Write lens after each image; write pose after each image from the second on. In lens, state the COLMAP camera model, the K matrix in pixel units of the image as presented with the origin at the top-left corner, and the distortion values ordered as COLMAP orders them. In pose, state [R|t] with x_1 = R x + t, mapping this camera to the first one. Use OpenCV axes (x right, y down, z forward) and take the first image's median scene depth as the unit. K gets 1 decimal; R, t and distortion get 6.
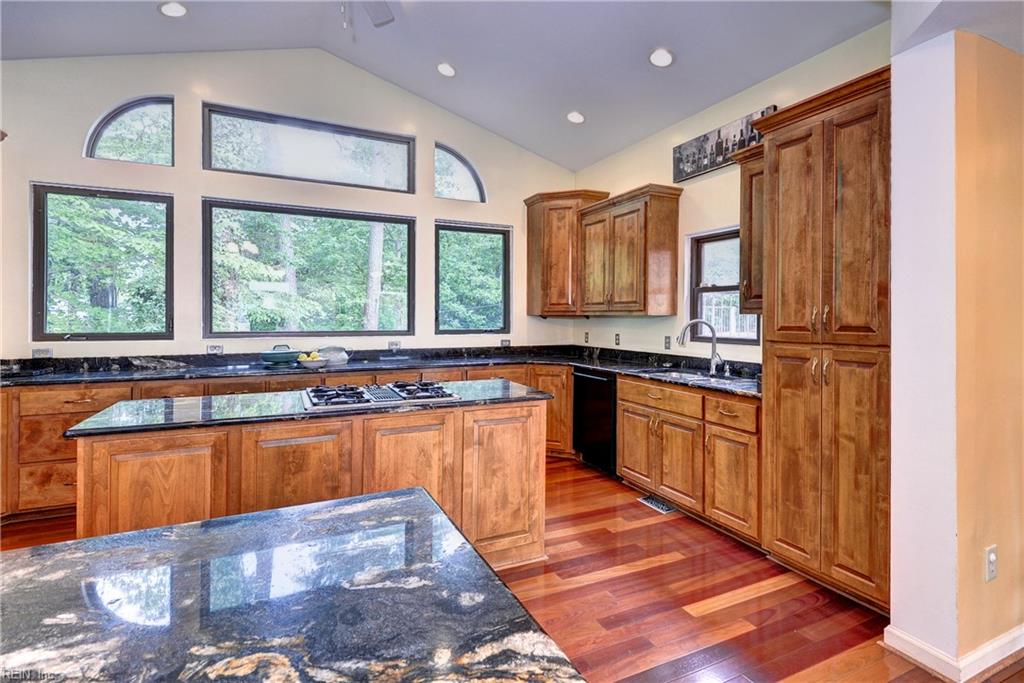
lens RADIAL K [[475.8, 0, 509.9], [0, 475.8, 316.6], [0, 0, 1]] dist [0.020297, -0.000818]
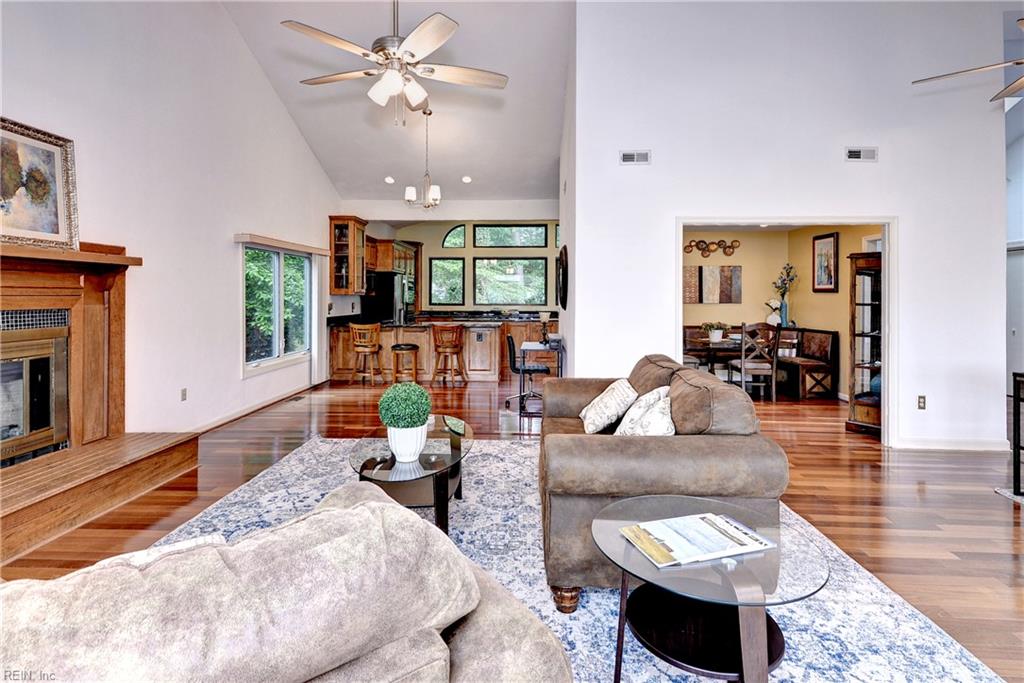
lens RADIAL K [[507.2, 0, 508.4], [0, 507.2, 294.0], [0, 0, 1]] dist [0.001447, 0.000467]
pose [[0.883461, -0.003520, -0.468492, 0.979527], [-0.001764, 0.999940, -0.010838, 0.009078], [0.468502, 0.010401, 0.883401, -1.597100]]
